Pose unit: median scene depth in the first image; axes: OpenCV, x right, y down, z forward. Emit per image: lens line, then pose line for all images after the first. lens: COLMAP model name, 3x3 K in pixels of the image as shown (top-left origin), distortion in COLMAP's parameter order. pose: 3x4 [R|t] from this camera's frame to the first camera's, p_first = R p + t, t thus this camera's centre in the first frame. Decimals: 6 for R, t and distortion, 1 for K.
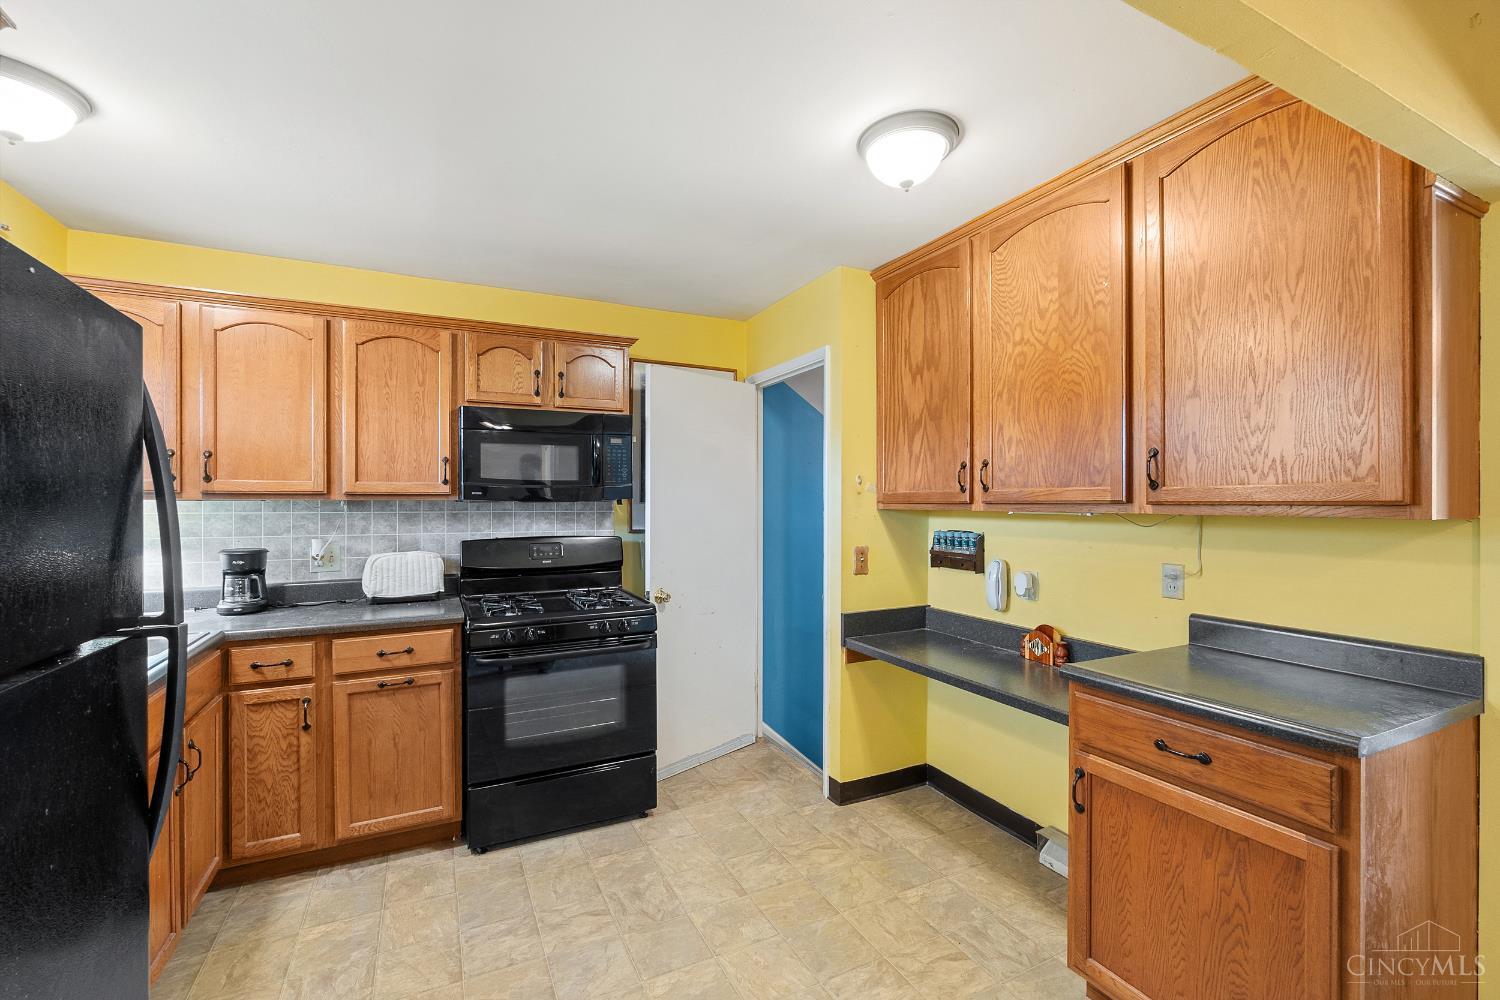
lens RADIAL K [[648.5, 0, 734.2], [0, 648.5, 495.4], [0, 0, 1]] dist [-0.007099, 0.001697]
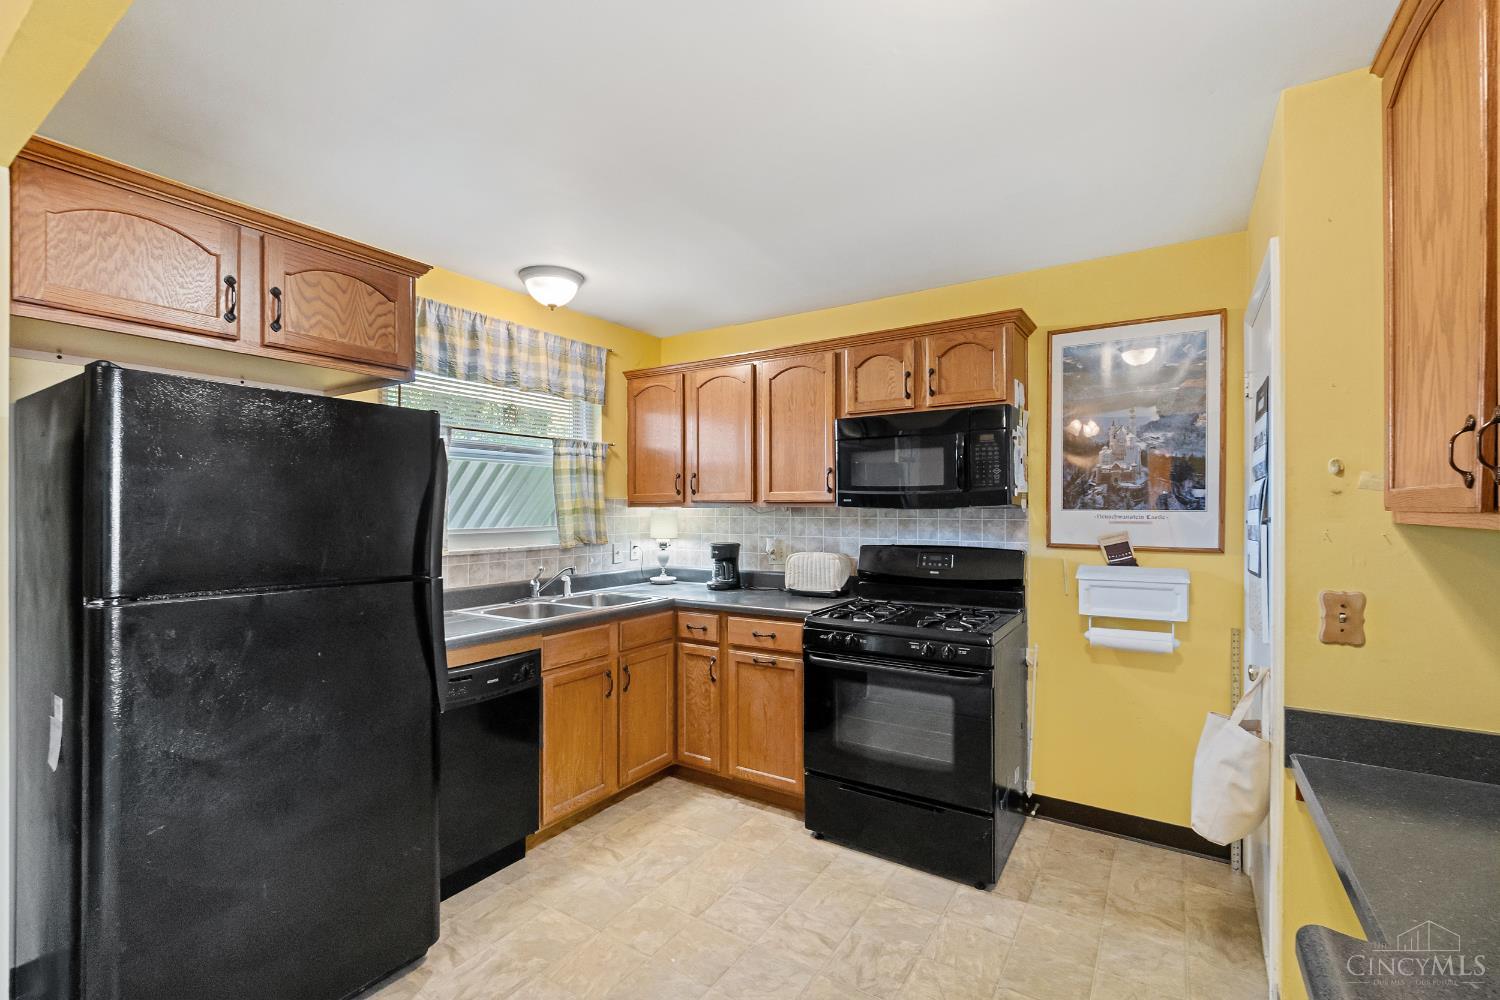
lens RADIAL K [[648.5, 0, 762.2], [0, 648.5, 506.5], [0, 0, 1]] dist [-0.007099, 0.001697]
pose [[0.517150, -0.002627, -0.855891, 0.448485], [0.005213, 0.999986, 0.000081, 0.005979], [0.855879, -0.004504, 0.517156, 0.350394]]
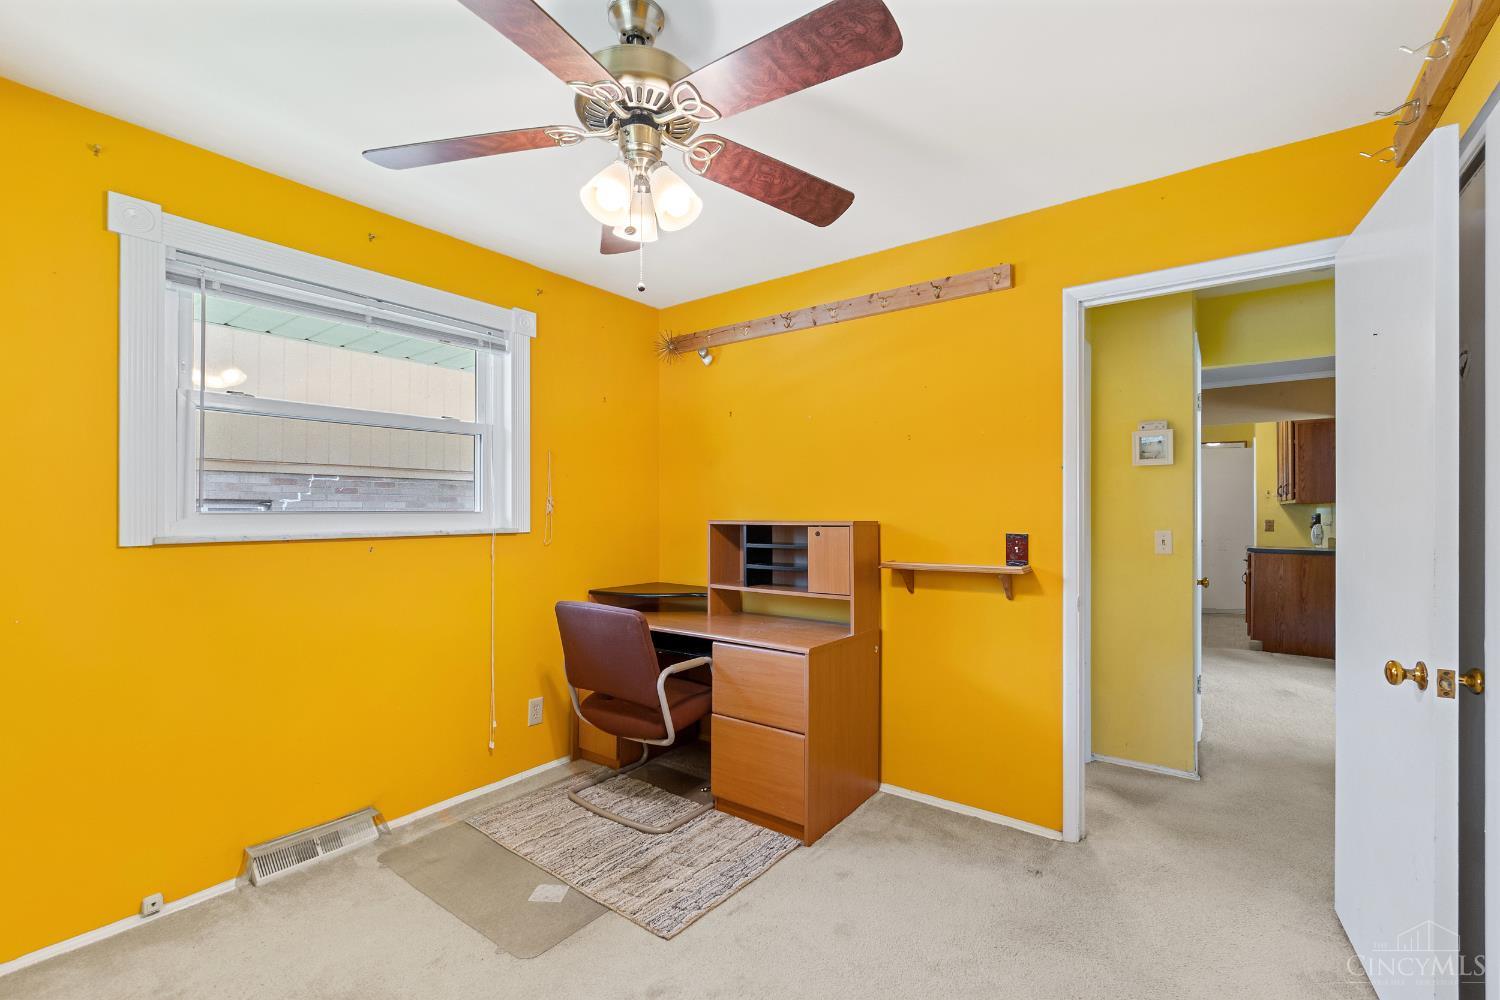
lens RADIAL K [[648.5, 0, 739.7], [0, 648.5, 509.4], [0, 0, 1]] dist [-0.007099, 0.001697]
pose [[0.451220, -0.010774, -0.892348, 1.647929], [0.006206, 0.999941, -0.008935, 0.053378], [0.892391, -0.001507, 0.451260, -2.127535]]
